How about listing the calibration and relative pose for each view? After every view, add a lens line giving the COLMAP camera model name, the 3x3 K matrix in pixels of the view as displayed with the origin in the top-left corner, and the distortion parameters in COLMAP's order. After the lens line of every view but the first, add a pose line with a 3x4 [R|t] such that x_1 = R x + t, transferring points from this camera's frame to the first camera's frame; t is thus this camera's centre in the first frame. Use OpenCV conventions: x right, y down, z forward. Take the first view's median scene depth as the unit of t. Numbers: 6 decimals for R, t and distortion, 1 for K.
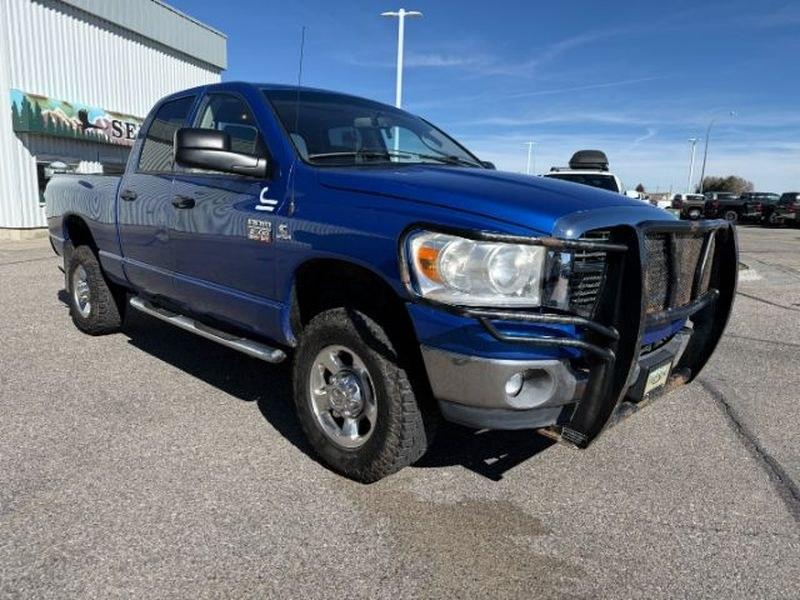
lens RADIAL K [[573.2, 0, 397.1], [0, 573.2, 300.6], [0, 0, 1]] dist [0.006090, -0.002506]
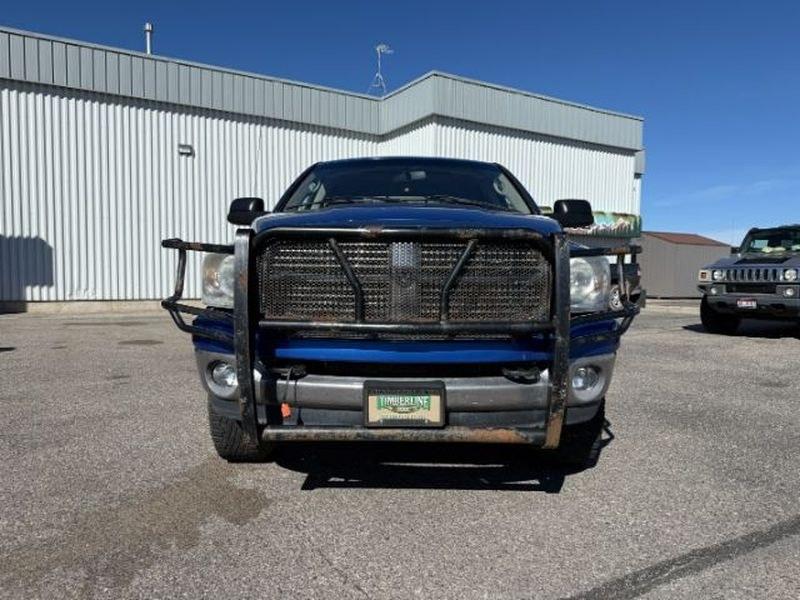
lens RADIAL K [[573.2, 0, 397.1], [0, 573.2, 300.6], [0, 0, 1]] dist [0.006090, -0.002506]
pose [[0.689206, 0.008330, -0.724517, 1.029715], [-0.116072, 0.988289, -0.099052, 0.055643], [0.715208, 0.152364, 0.682102, 0.350931]]
